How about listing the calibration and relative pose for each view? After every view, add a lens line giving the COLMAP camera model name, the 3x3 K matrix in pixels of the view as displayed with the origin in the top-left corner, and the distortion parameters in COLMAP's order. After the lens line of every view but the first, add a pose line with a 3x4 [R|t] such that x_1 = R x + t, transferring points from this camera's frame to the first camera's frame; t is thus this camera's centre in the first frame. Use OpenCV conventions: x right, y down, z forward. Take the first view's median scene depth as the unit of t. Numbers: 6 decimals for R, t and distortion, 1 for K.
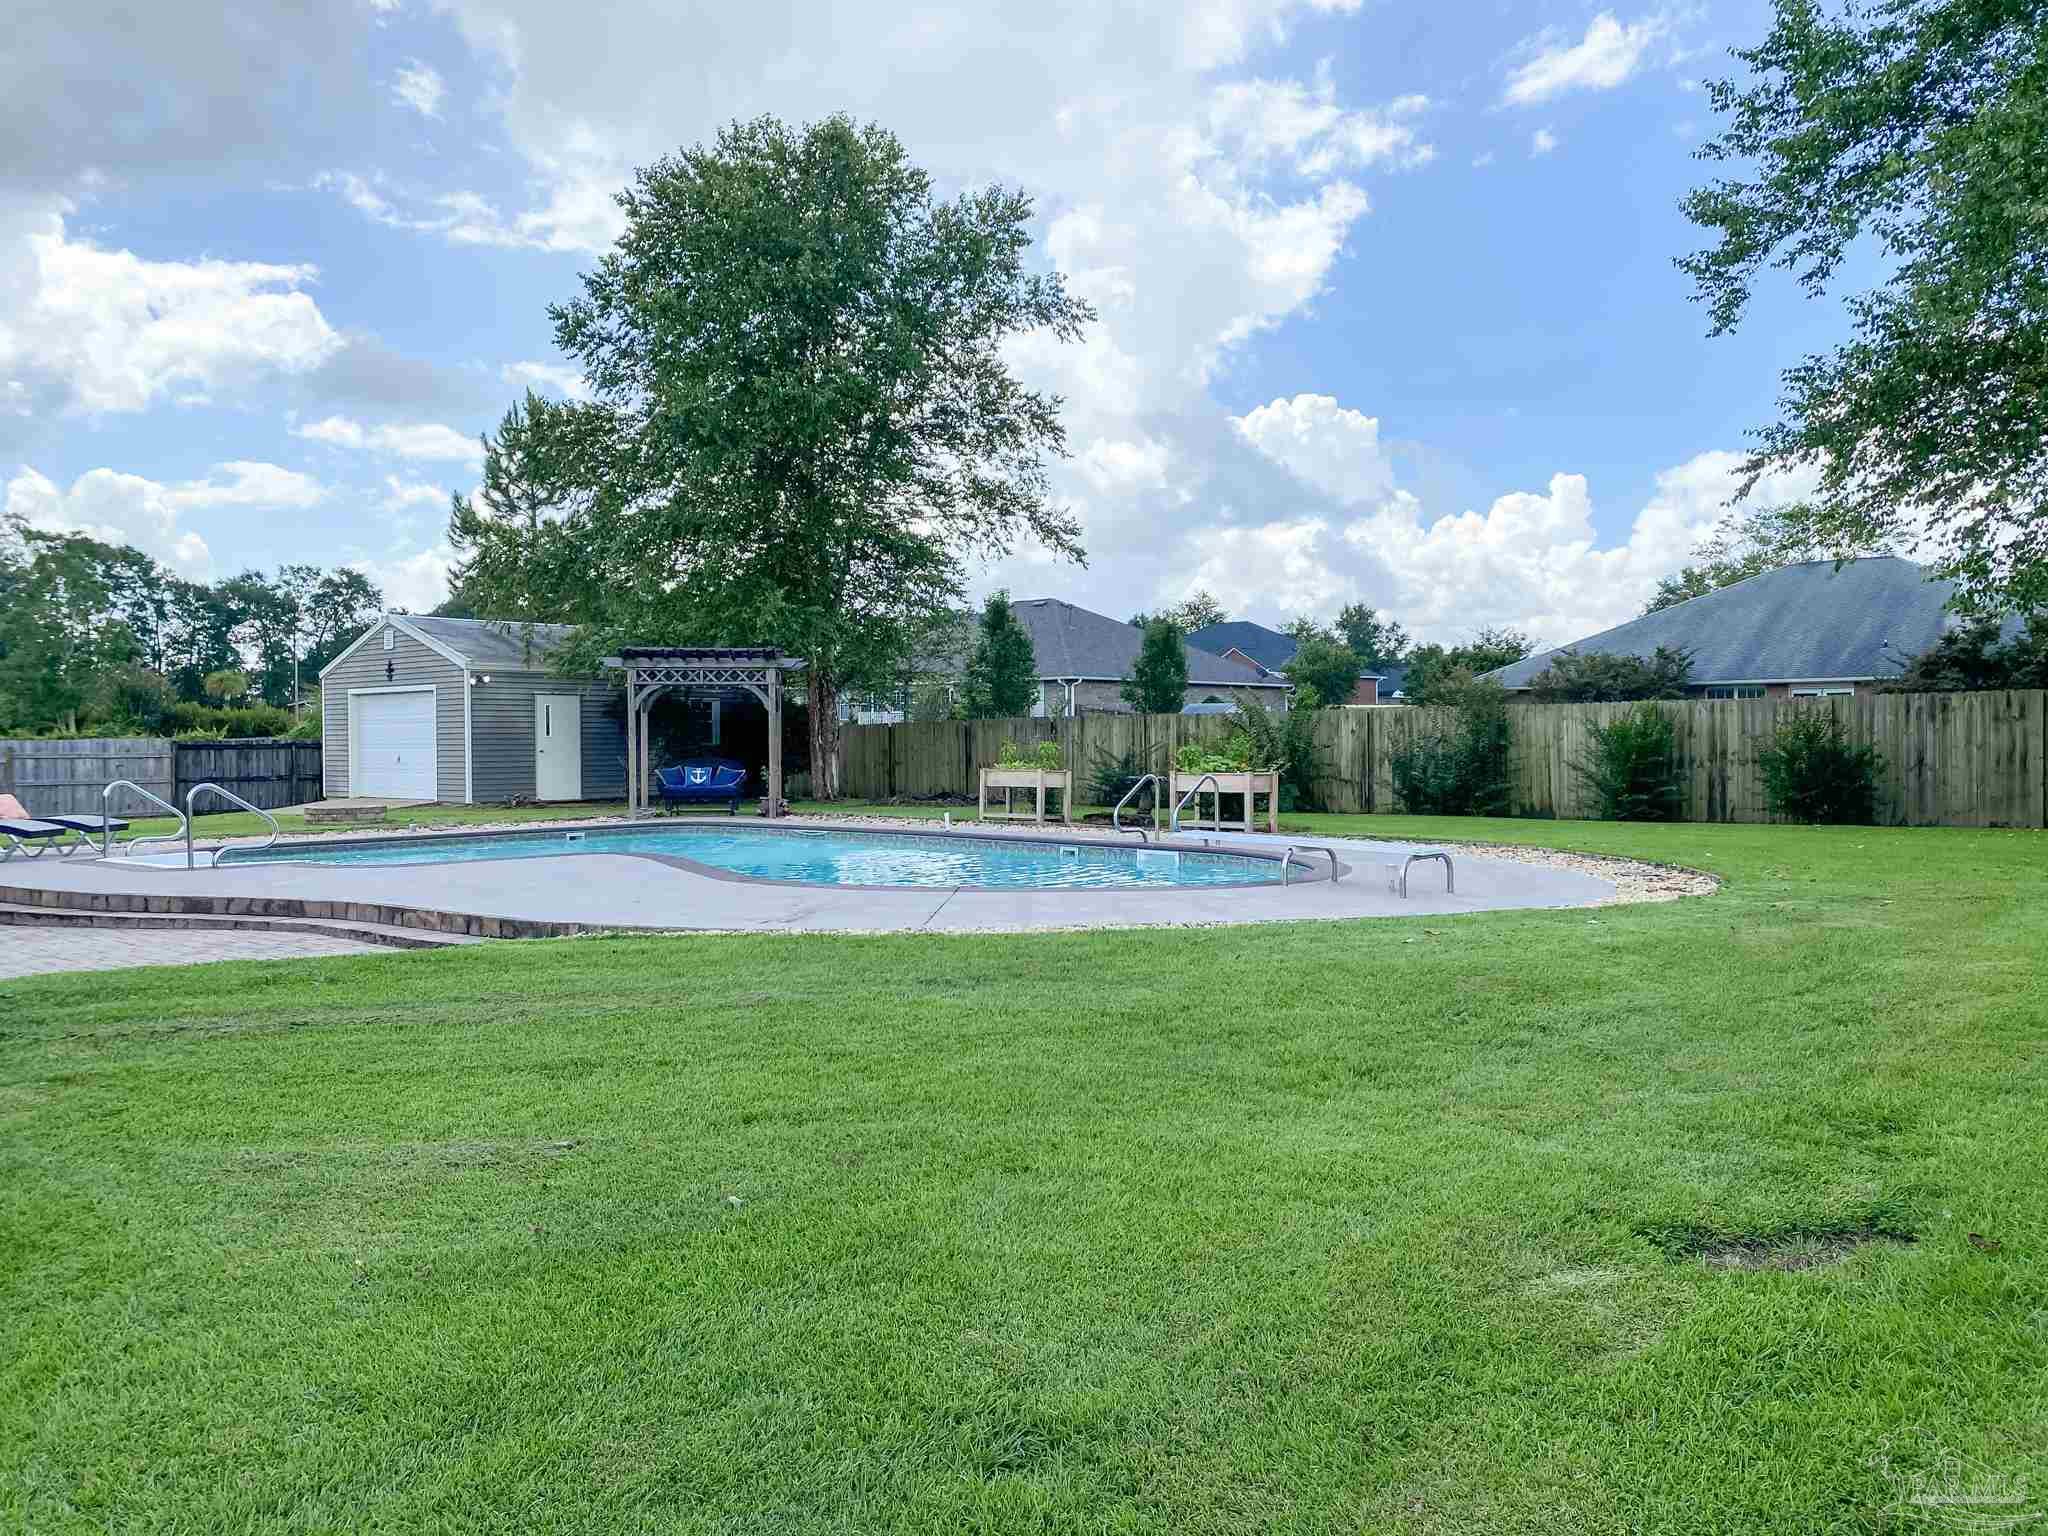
lens RADIAL K [[1631.8, 0, 1026.0], [0, 1631.8, 771.9], [0, 0, 1]] dist [0.000974, 0.035700]
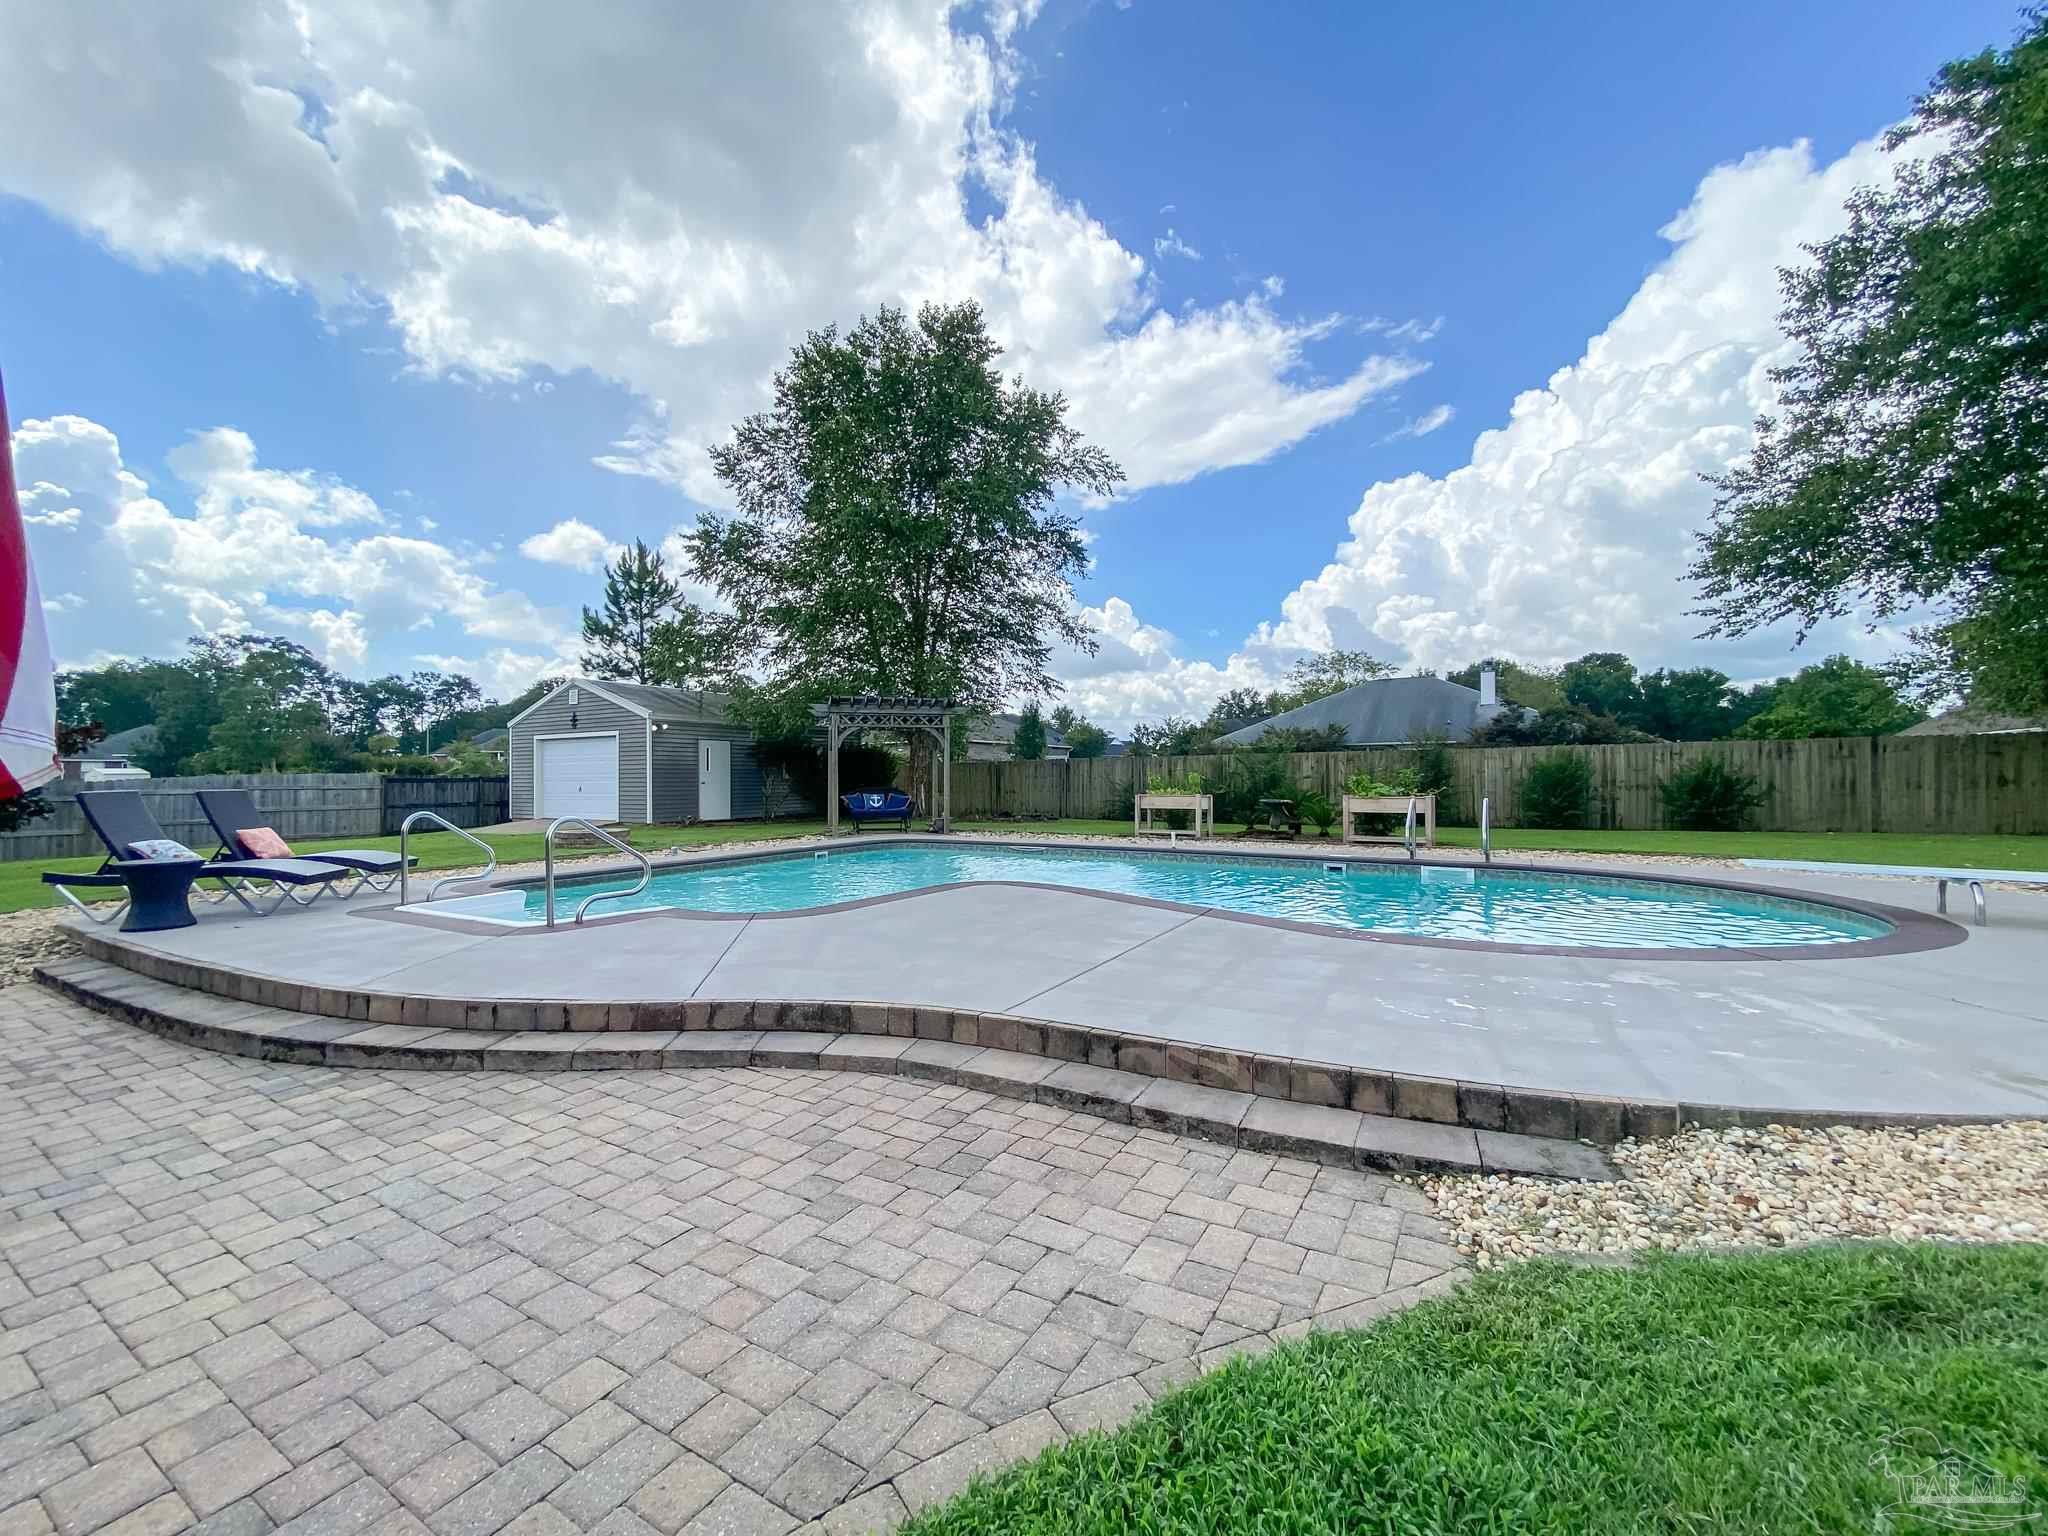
lens RADIAL K [[859.8, 0, 1020.4], [0, 859.8, 774.0], [0, 0, 1]] dist [-0.001532, -0.001818]
pose [[0.980465, 0.000585, 0.196691, -0.181475], [0.004592, 0.999655, -0.025862, -0.000763], [-0.196638, 0.026260, 0.980124, 0.271072]]
